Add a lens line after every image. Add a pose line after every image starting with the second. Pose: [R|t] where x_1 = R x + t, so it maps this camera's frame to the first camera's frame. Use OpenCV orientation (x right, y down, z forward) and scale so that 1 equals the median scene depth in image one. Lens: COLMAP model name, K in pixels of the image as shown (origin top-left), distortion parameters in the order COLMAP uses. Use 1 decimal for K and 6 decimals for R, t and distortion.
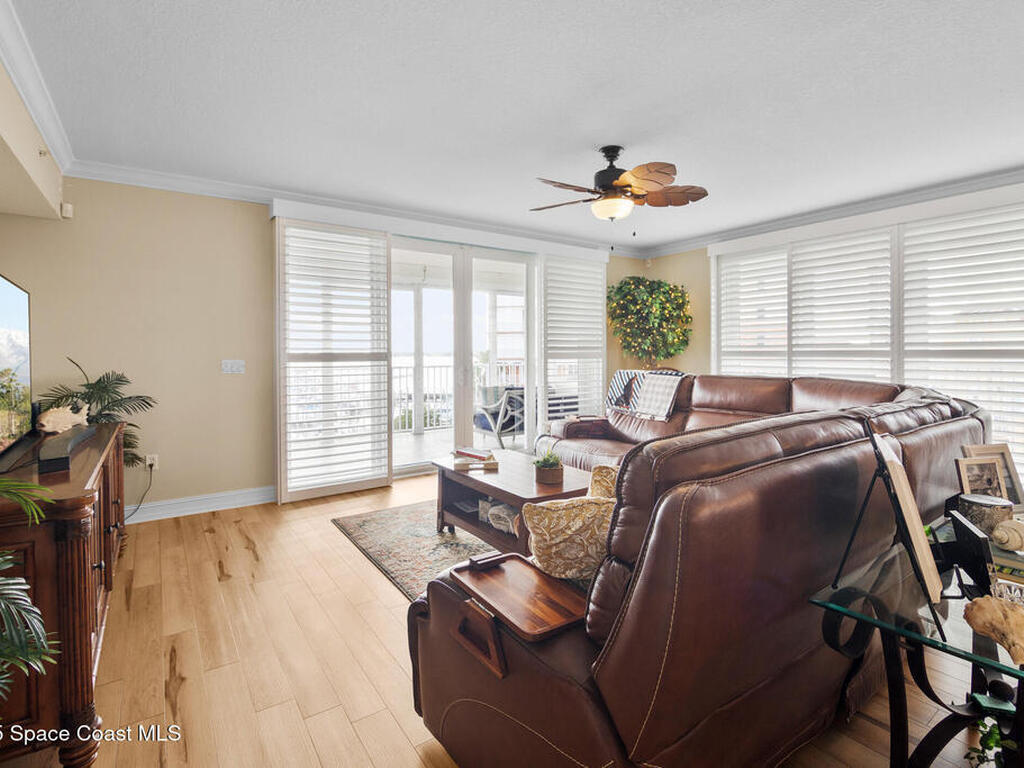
lens RADIAL K [[505.5, 0, 542.7], [0, 505.5, 357.8], [0, 0, 1]] dist [0.000012, -0.001274]
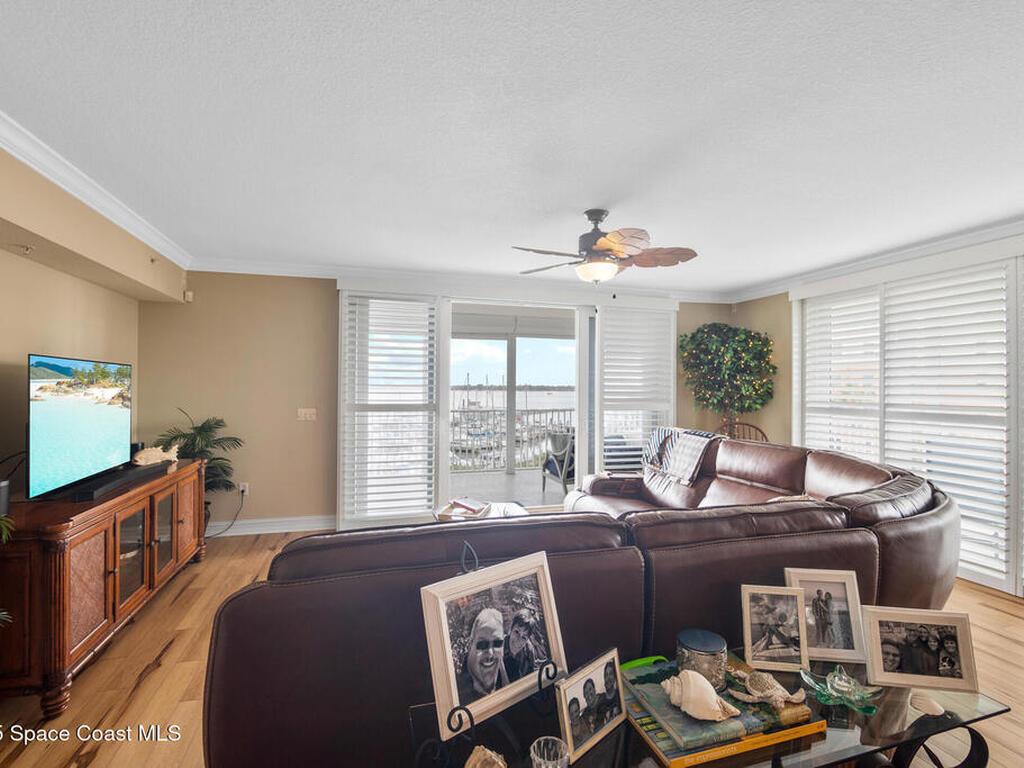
lens RADIAL K [[505.5, 0, 540.7], [0, 505.5, 386.9], [0, 0, 1]] dist [0.000012, -0.001274]
pose [[0.949376, 0.016528, -0.313707, 0.262934], [-0.020461, 0.999748, -0.009251, -0.042038], [0.313475, 0.015202, 0.949475, 0.017274]]
